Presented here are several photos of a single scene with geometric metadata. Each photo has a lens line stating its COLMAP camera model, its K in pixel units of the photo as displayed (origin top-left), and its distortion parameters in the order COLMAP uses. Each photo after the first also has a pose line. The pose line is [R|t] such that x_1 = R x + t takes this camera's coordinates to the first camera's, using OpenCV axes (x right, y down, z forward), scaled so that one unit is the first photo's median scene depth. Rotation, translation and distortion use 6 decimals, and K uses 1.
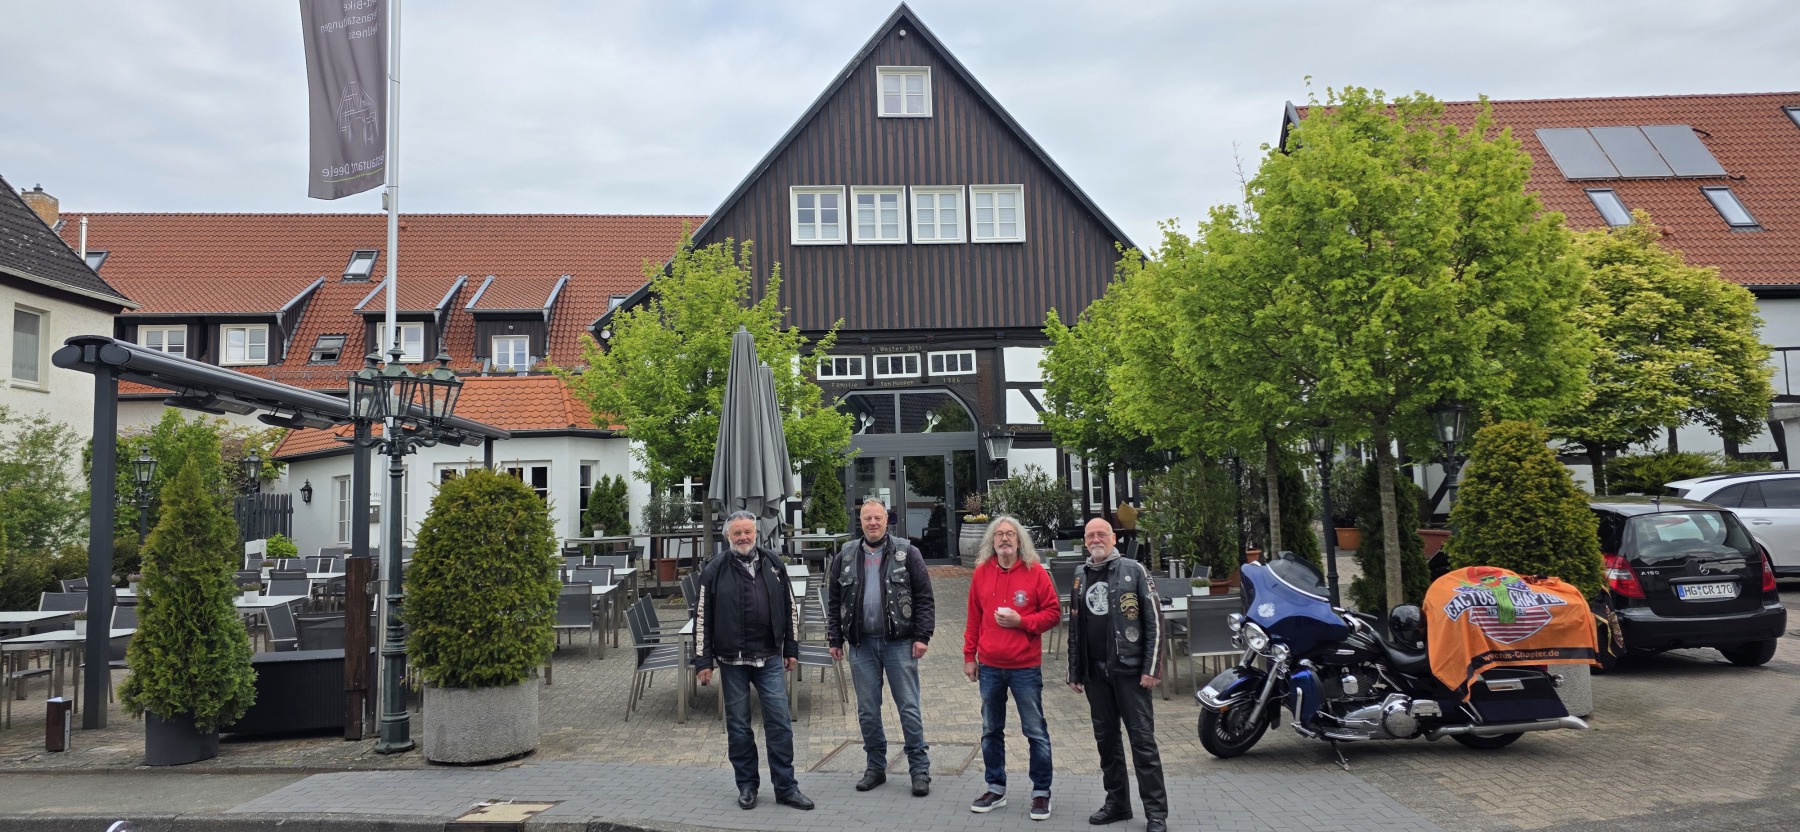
lens RADIAL K [[1247.9, 0, 902.7], [0, 1247.9, 383.0], [0, 0, 1]] dist [0.101337, -0.123463]
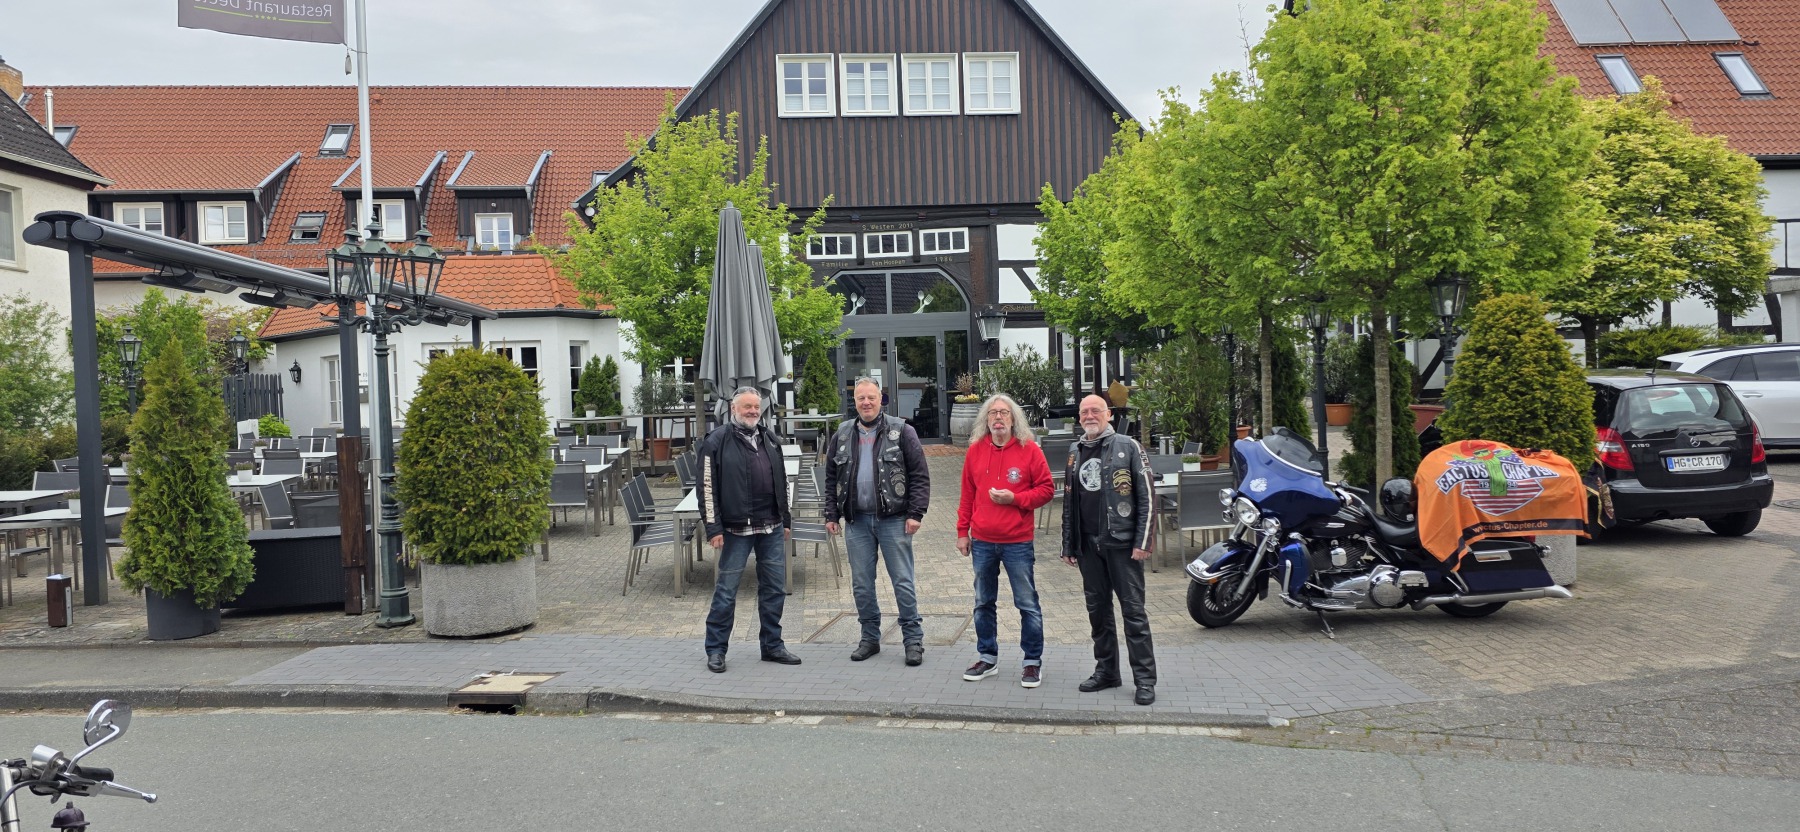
lens RADIAL K [[1246.9, 0, 900.0], [0, 1246.9, 416.0], [0, 0, 1]] dist [0.101323, -0.123529]
pose [[0.999979, -0.004404, 0.004742, -0.000687], [0.003797, 0.992607, 0.121313, 0.001977], [-0.005242, -0.121292, 0.992603, 0.009478]]
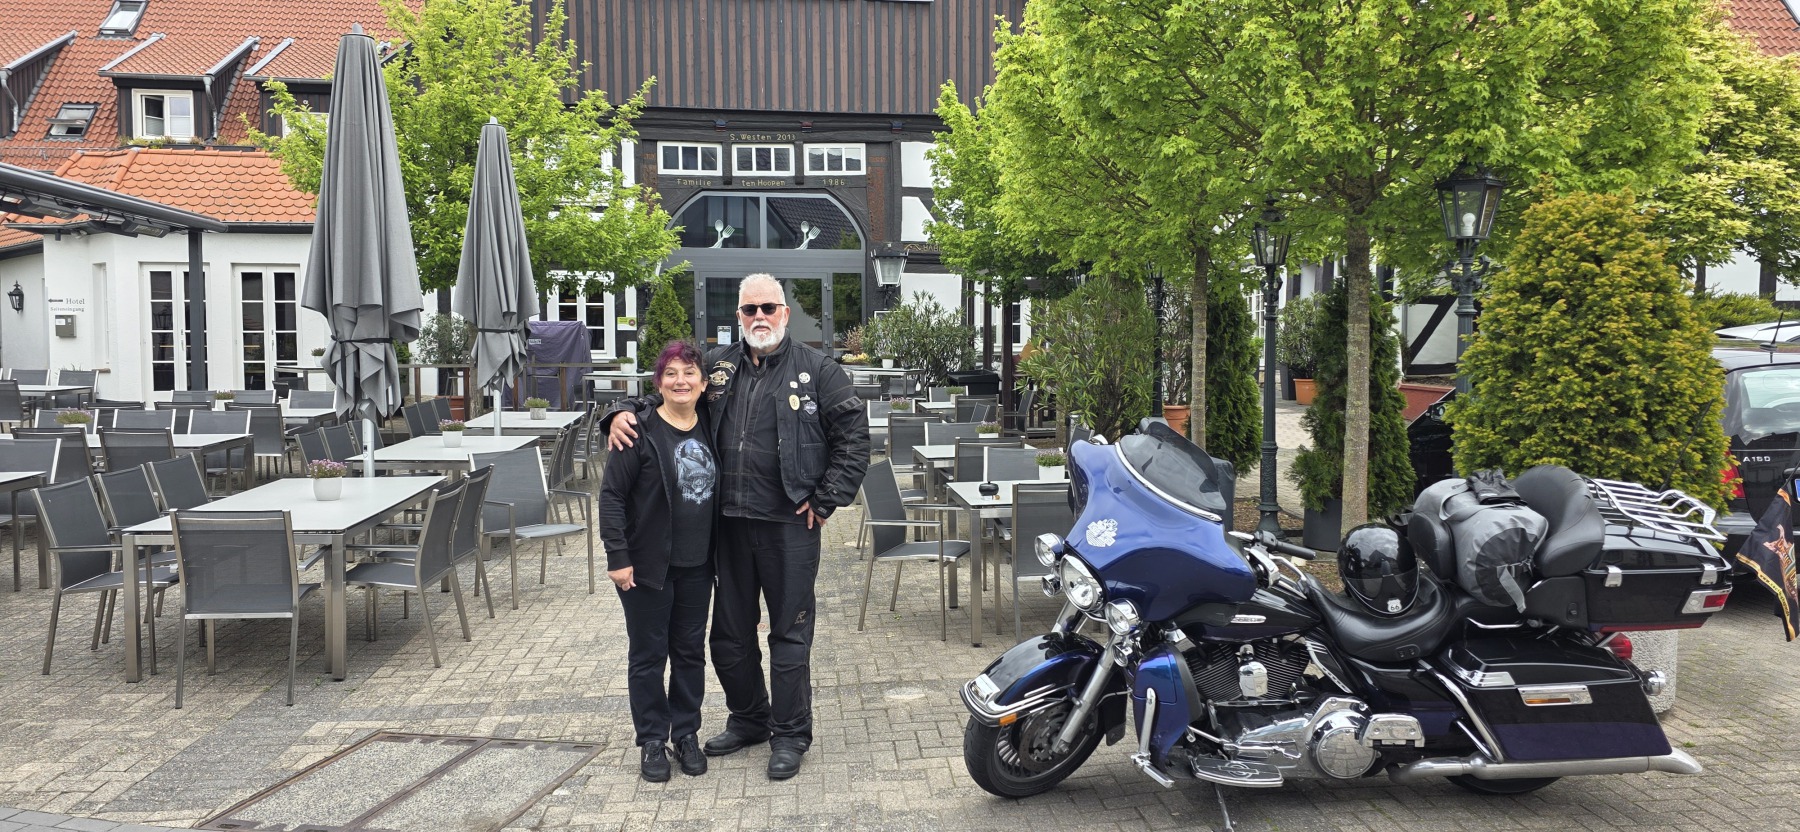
lens RADIAL K [[1275.0, 0, 939.1], [0, 1275.0, 430.2], [0, 0, 1]] dist [0.098636, -0.118296]
pose [[0.998354, 0.024863, 0.051692, 0.117748], [-0.032867, 0.986525, 0.160274, 0.035686], [-0.047011, -0.161709, 0.985718, 0.304061]]
